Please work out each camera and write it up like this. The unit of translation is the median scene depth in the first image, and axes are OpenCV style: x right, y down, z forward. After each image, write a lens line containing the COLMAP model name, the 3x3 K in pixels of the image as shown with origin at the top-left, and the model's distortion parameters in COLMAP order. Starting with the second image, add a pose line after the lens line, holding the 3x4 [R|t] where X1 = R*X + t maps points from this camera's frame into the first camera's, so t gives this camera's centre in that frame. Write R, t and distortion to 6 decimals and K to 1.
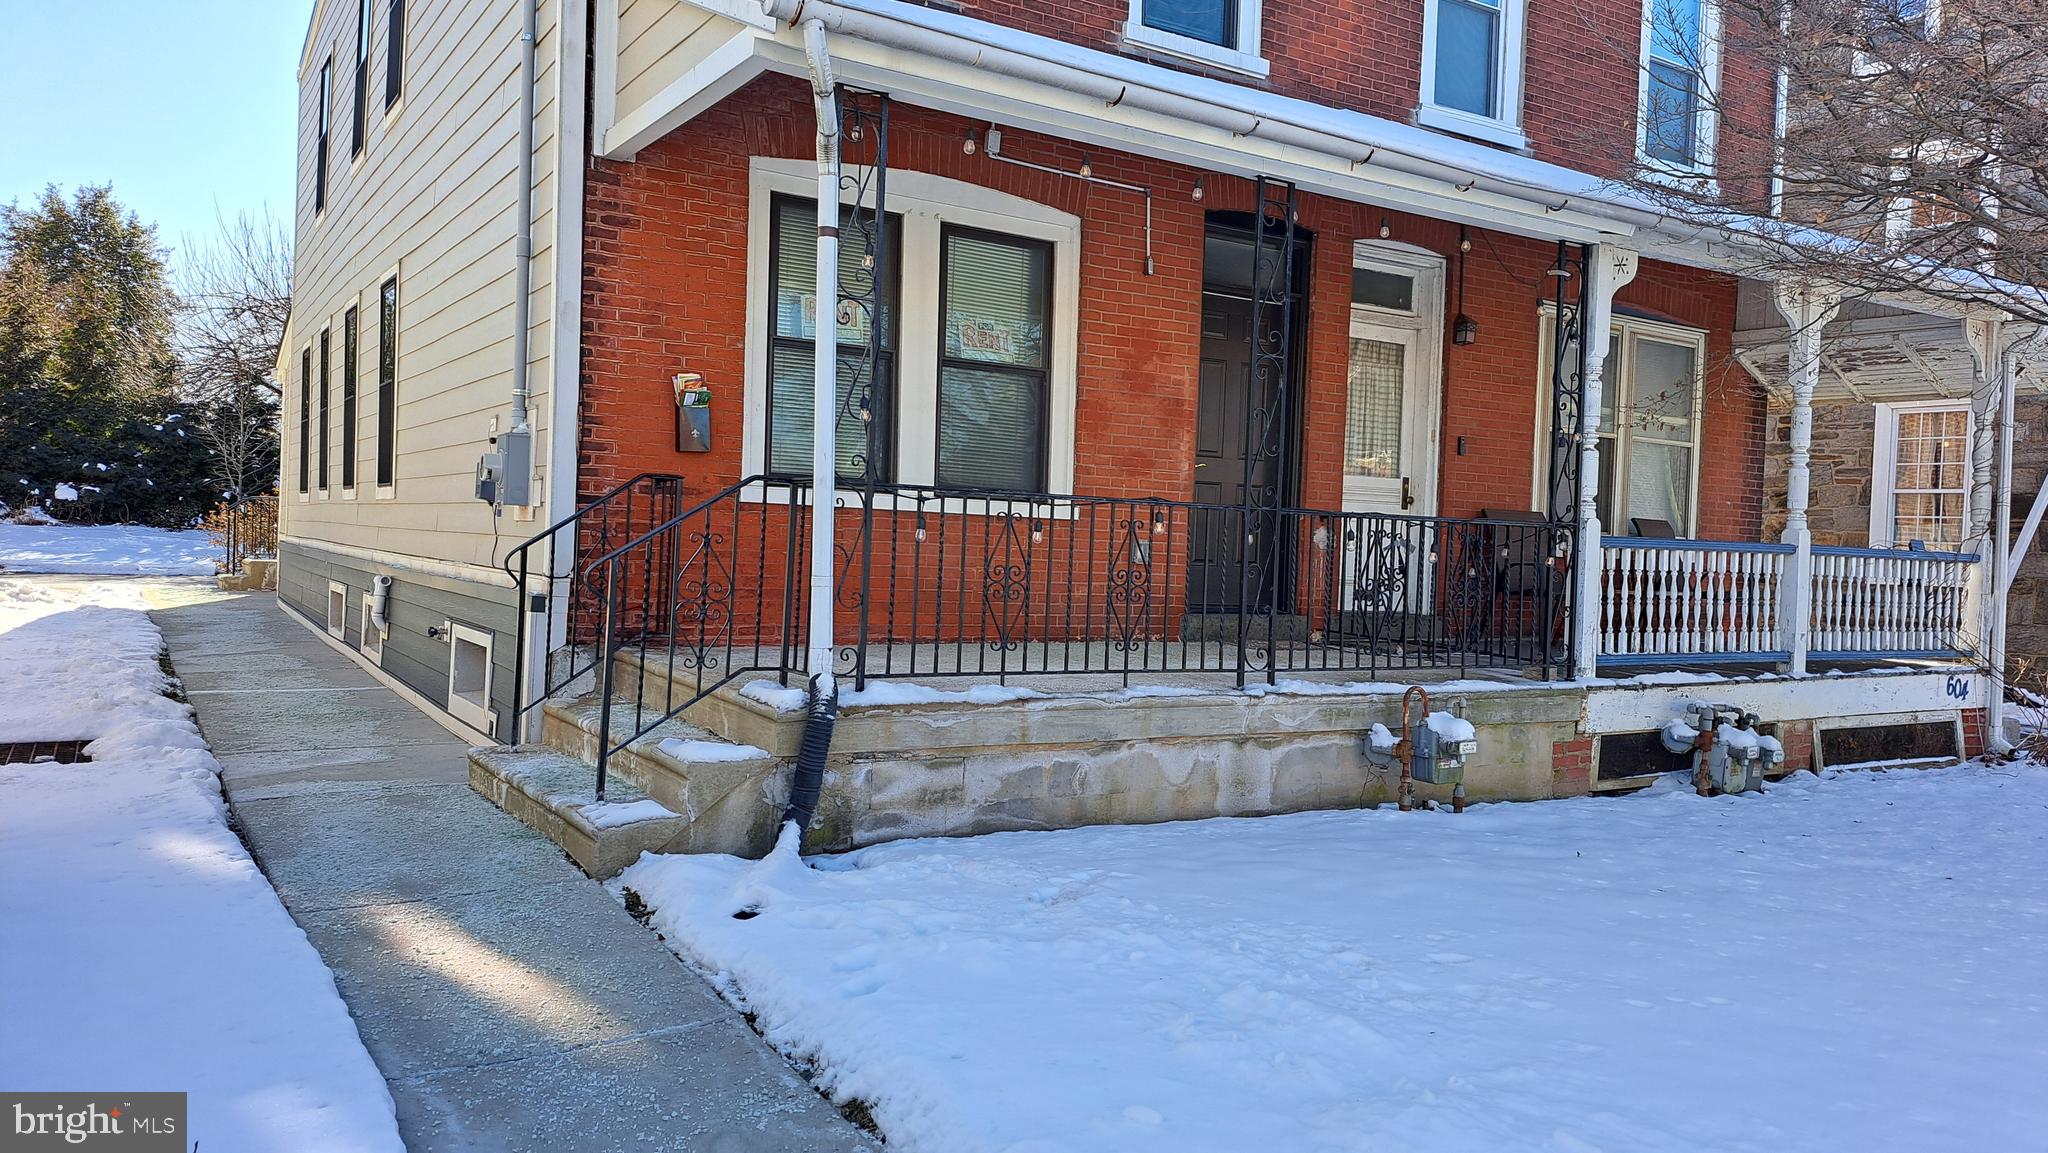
lens RADIAL K [[1457.2, 0, 1047.3], [0, 1457.2, 569.5], [0, 0, 1]] dist [0.069526, -0.060231]
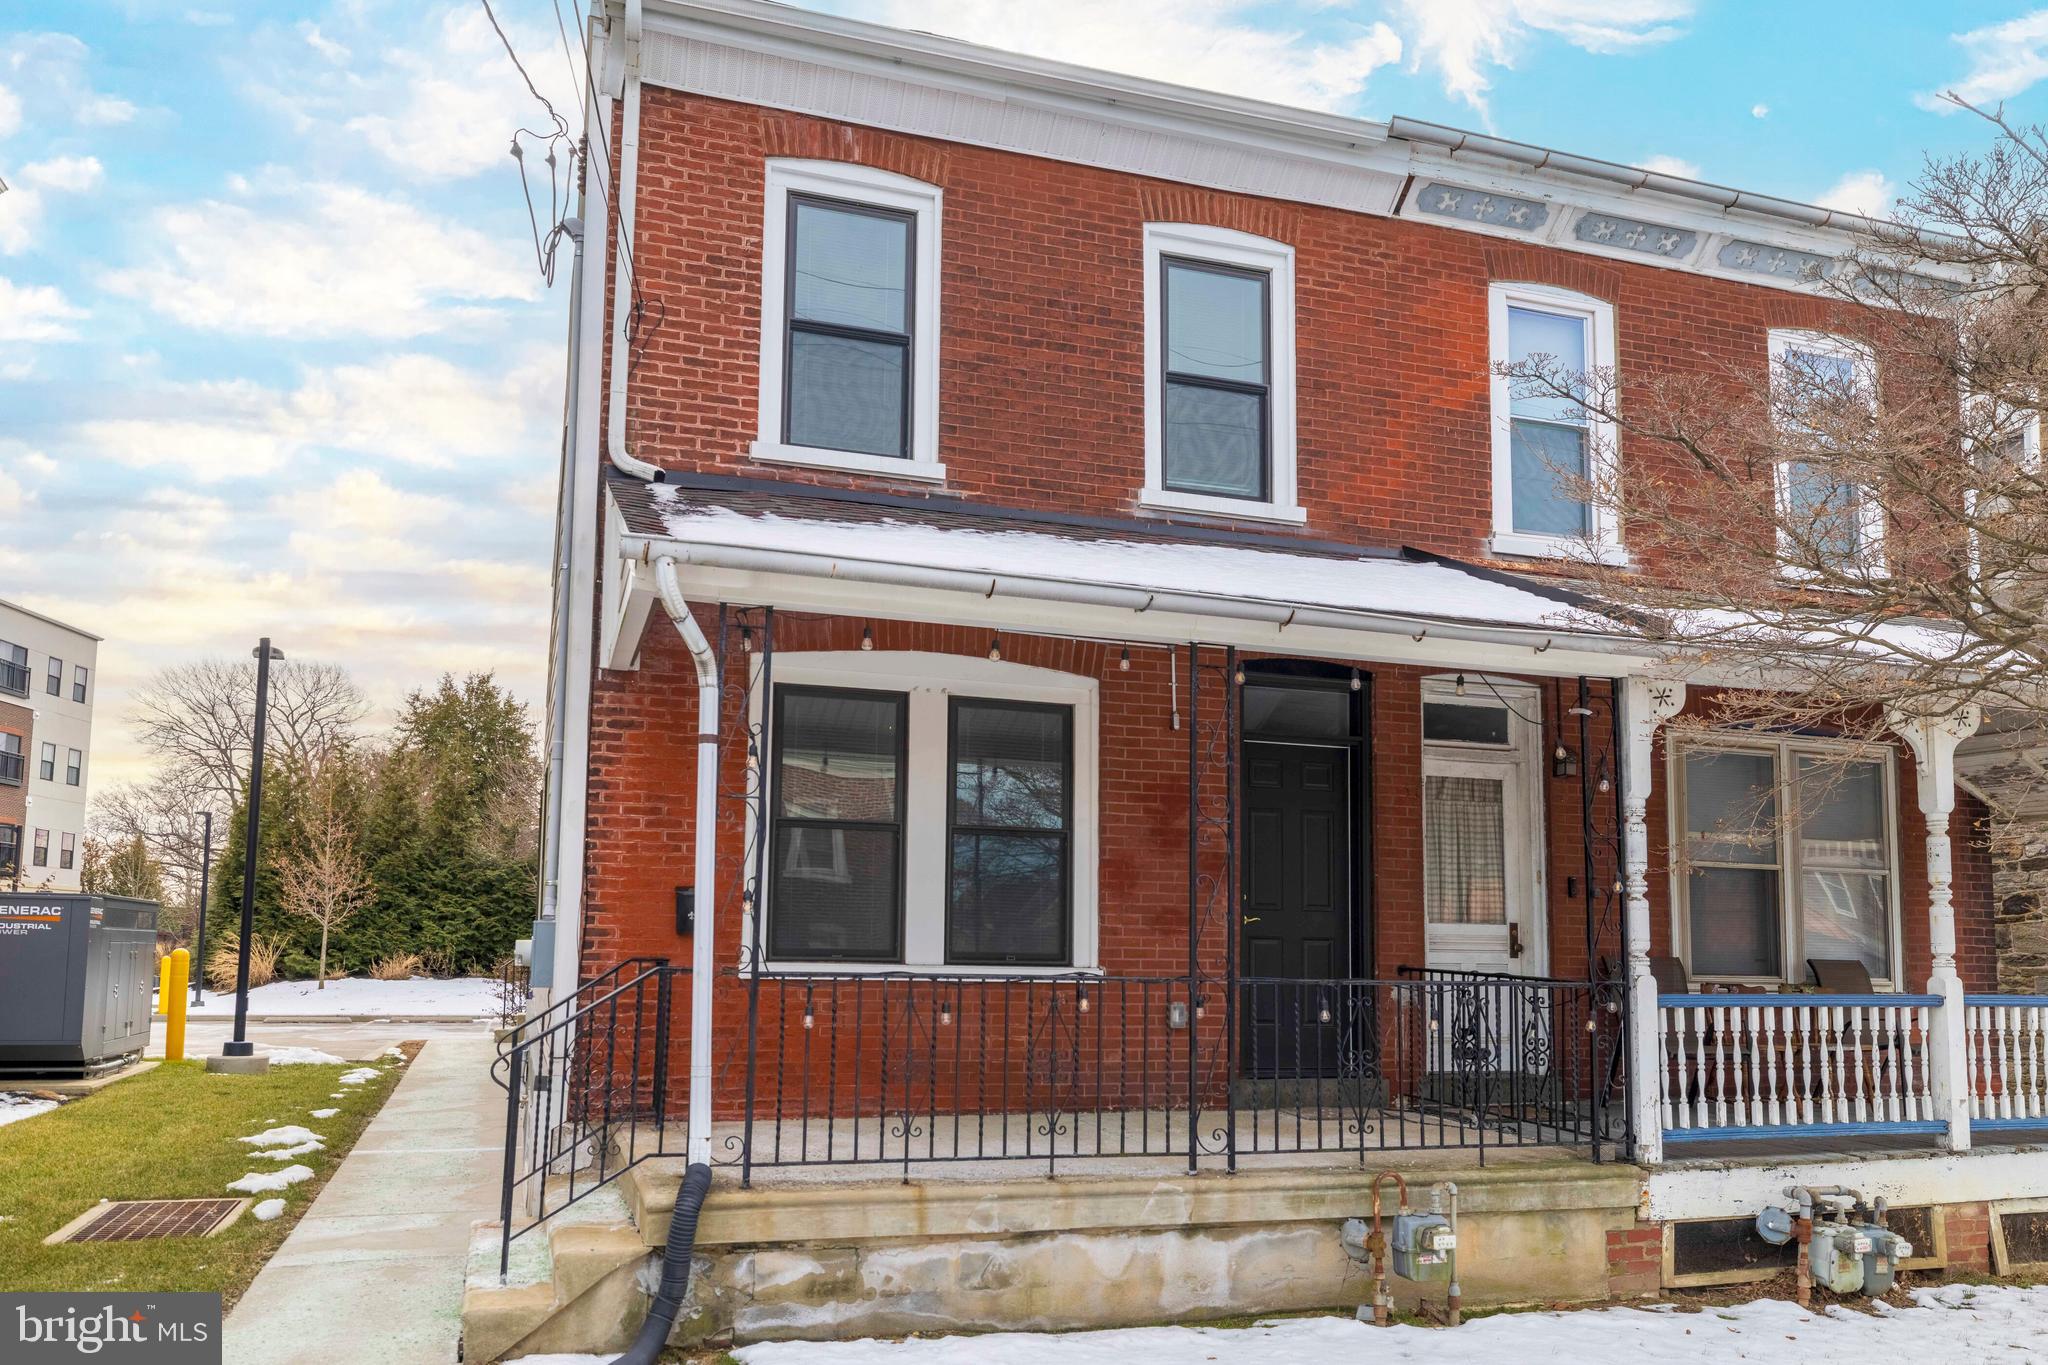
lens RADIAL K [[1530.5, 0, 1123.6], [0, 1530.5, 788.8], [0, 0, 1]] dist [-0.000978, -0.009335]
pose [[0.968264, -0.046793, -0.245511, 0.297025], [0.016319, 0.992058, -0.124719, -0.036597], [0.249398, 0.116755, 0.961337, 0.007620]]
